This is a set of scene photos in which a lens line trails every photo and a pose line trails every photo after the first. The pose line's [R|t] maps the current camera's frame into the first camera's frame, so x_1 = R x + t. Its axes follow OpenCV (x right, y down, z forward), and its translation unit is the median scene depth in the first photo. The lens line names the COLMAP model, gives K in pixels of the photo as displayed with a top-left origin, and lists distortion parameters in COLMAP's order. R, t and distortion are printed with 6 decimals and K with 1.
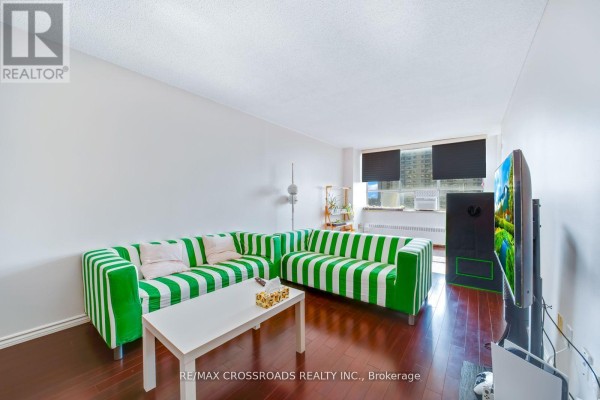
lens RADIAL K [[235.8, 0, 297.8], [0, 235.8, 200.7], [0, 0, 1]] dist [-0.016834, 0.002357]
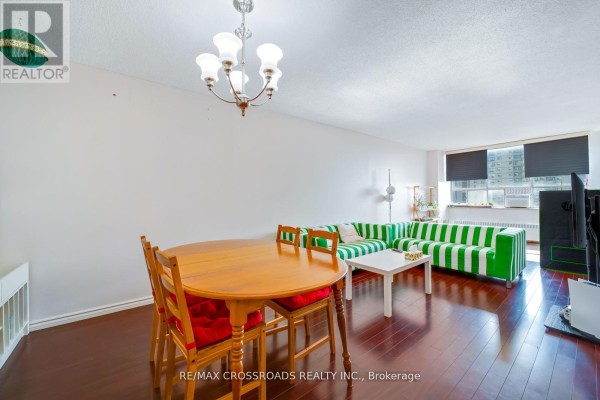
lens RADIAL K [[235.8, 0, 298.4], [0, 235.8, 199.1], [0, 0, 1]] dist [-0.016834, 0.002357]
pose [[0.968659, -0.012264, -0.248090, -0.193786], [0.011332, 0.999922, -0.005184, 0.000754], [0.248134, 0.002210, 0.968723, -0.333786]]
